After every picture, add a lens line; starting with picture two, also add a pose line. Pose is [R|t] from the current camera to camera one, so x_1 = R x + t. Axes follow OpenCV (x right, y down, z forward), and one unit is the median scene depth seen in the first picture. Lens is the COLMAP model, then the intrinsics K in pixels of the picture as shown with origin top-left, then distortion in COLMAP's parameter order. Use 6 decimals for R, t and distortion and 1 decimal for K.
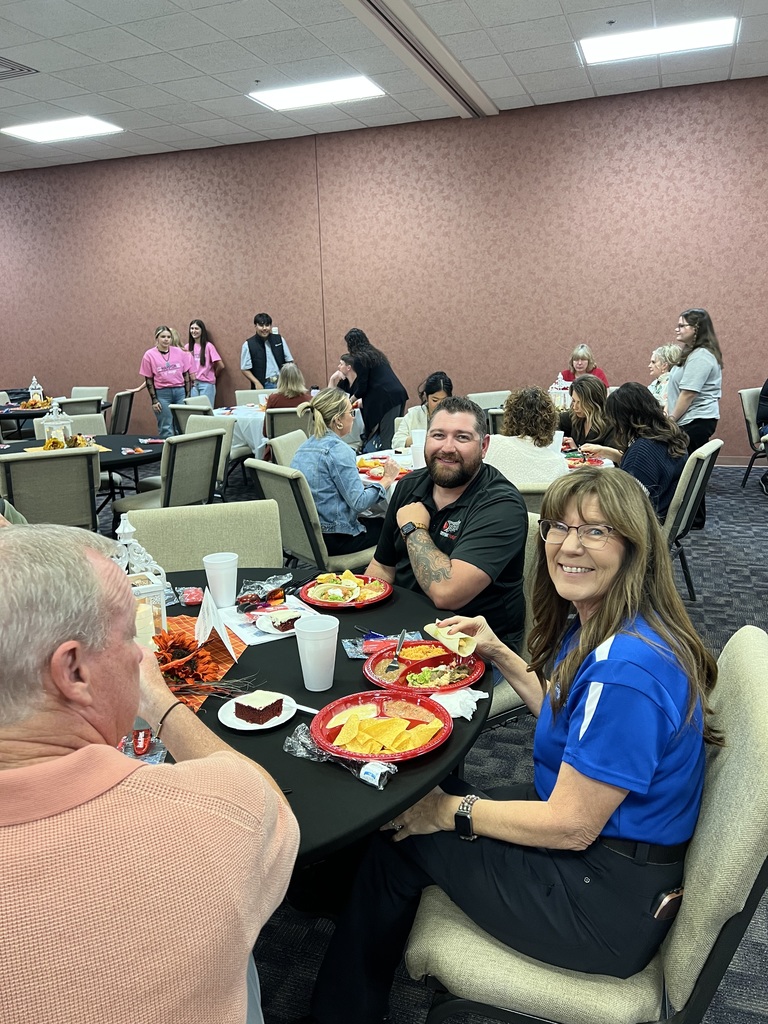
lens RADIAL K [[771.4, 0, 416.7], [0, 771.4, 477.1], [0, 0, 1]] dist [0.035312, -0.048920]
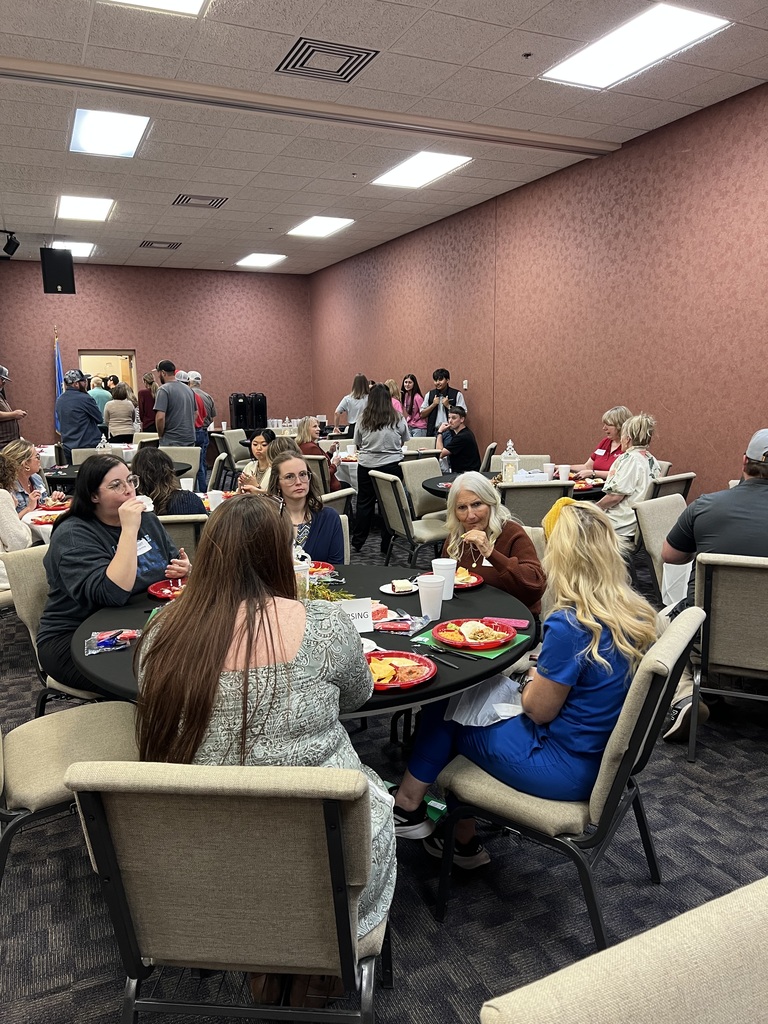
lens RADIAL K [[771.4, 0, 375.3], [0, 771.4, 477.6], [0, 0, 1]] dist [0.035312, -0.048920]
pose [[0.687255, 0.102535, -0.719144, 0.579844], [-0.130940, 0.991258, 0.016199, -0.068040], [0.714518, 0.083032, 0.694672, 0.205346]]
